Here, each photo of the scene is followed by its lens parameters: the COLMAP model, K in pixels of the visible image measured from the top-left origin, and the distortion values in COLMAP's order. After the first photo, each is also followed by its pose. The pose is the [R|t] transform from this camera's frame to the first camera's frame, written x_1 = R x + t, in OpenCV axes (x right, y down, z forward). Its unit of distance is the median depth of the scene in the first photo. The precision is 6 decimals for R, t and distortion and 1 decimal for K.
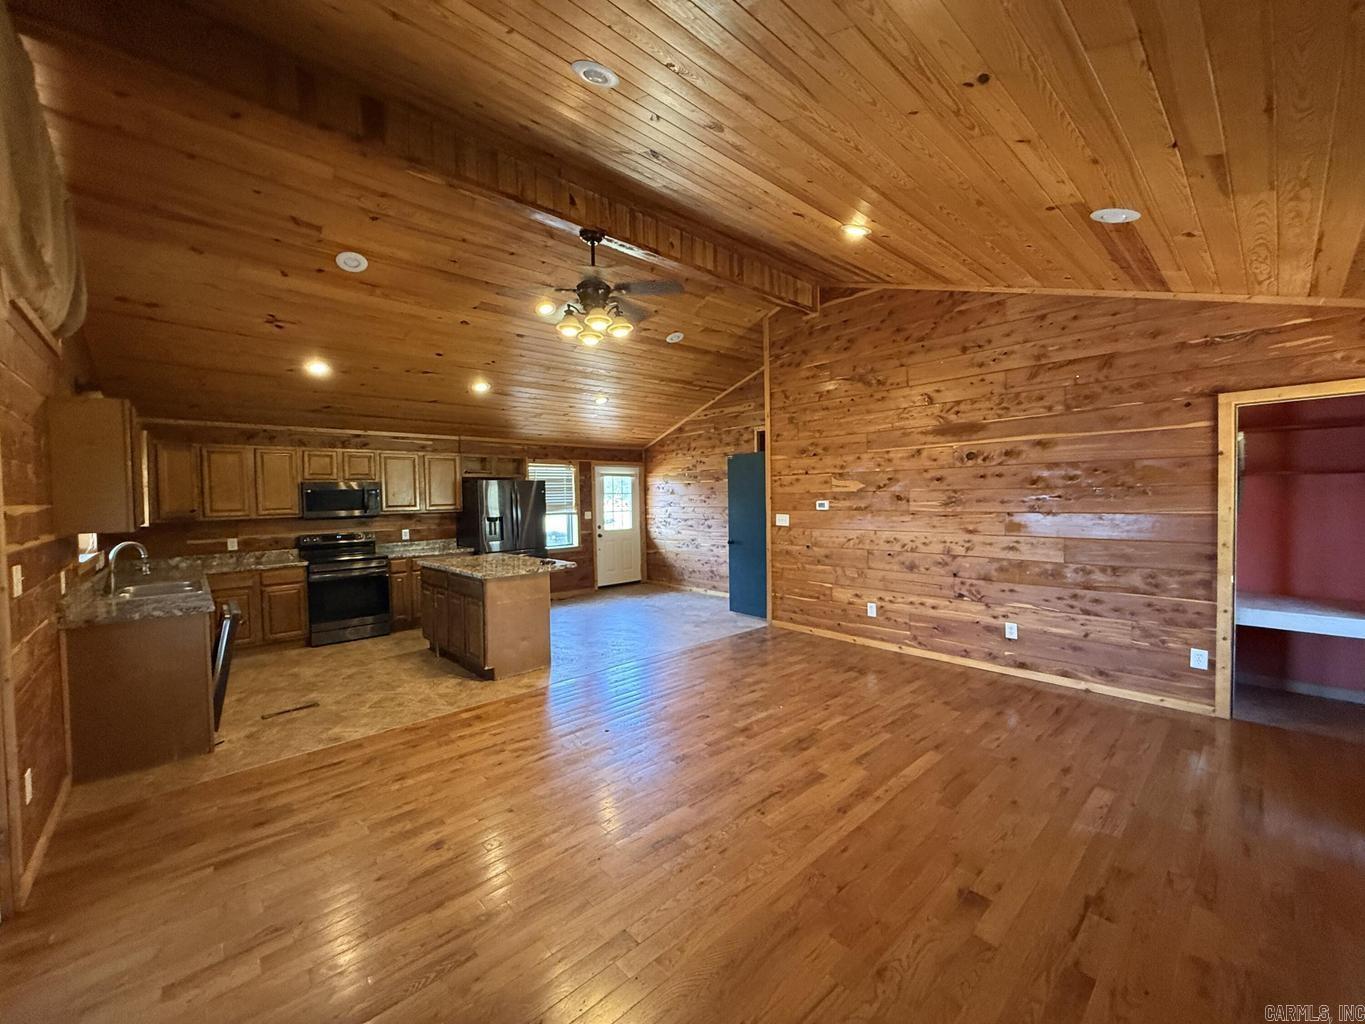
lens RADIAL K [[548.6, 0, 681.1], [0, 548.6, 512.0], [0, 0, 1]] dist [0.000249, 0.000593]
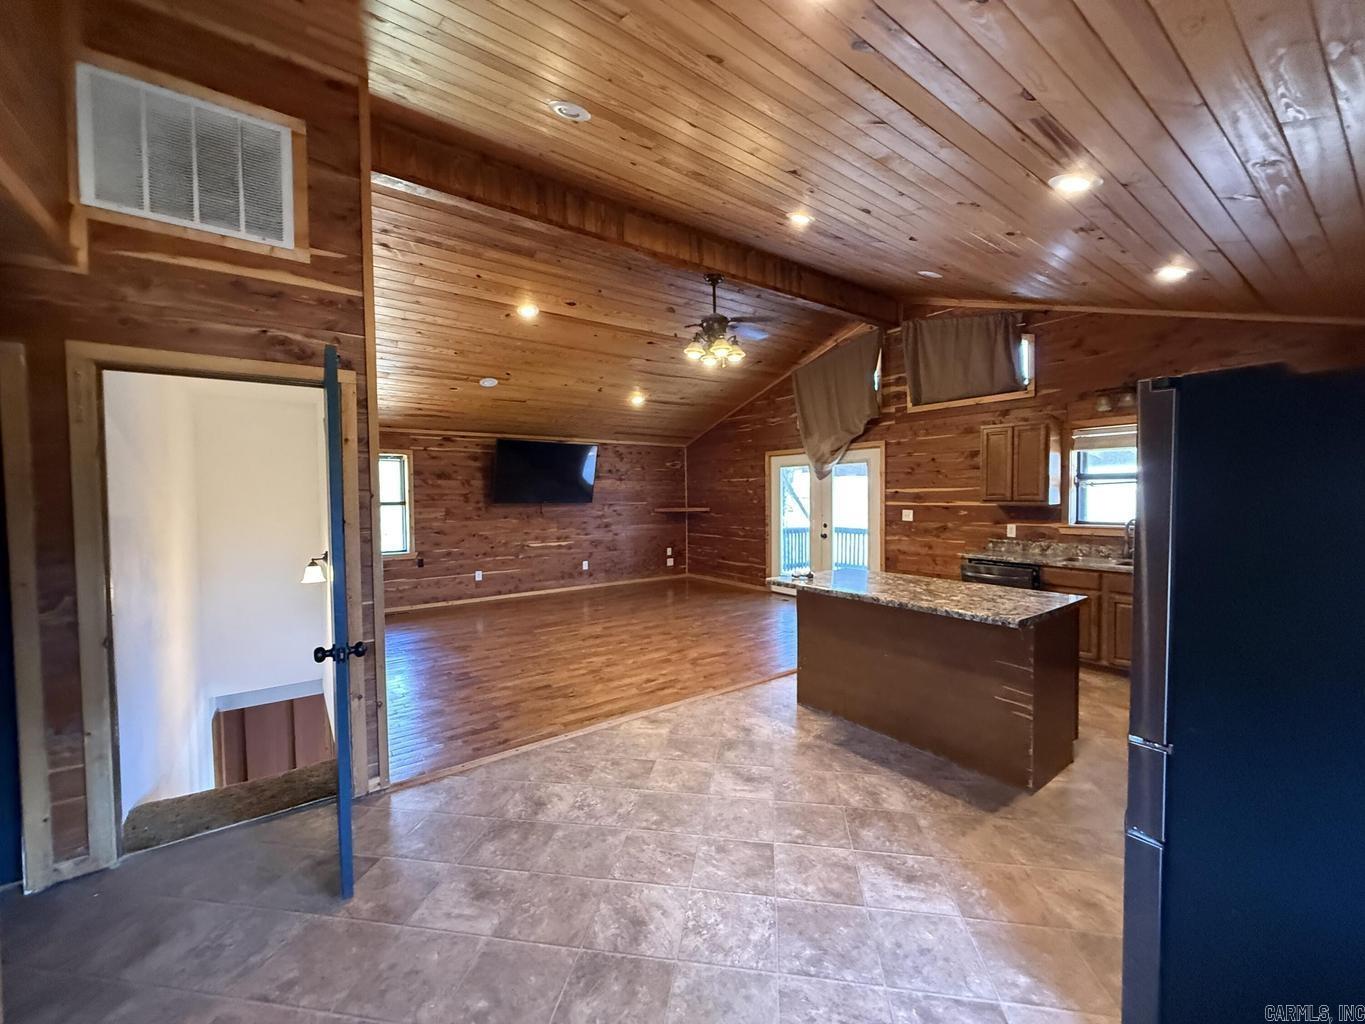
lens RADIAL K [[548.6, 0, 685.0], [0, 548.6, 512.4], [0, 0, 1]] dist [0.000249, 0.000593]
pose [[-0.994120, 0.007869, 0.107995, -0.192131], [0.014808, 0.997865, 0.063603, -0.062777], [-0.107264, 0.064828, -0.992115, 2.041638]]
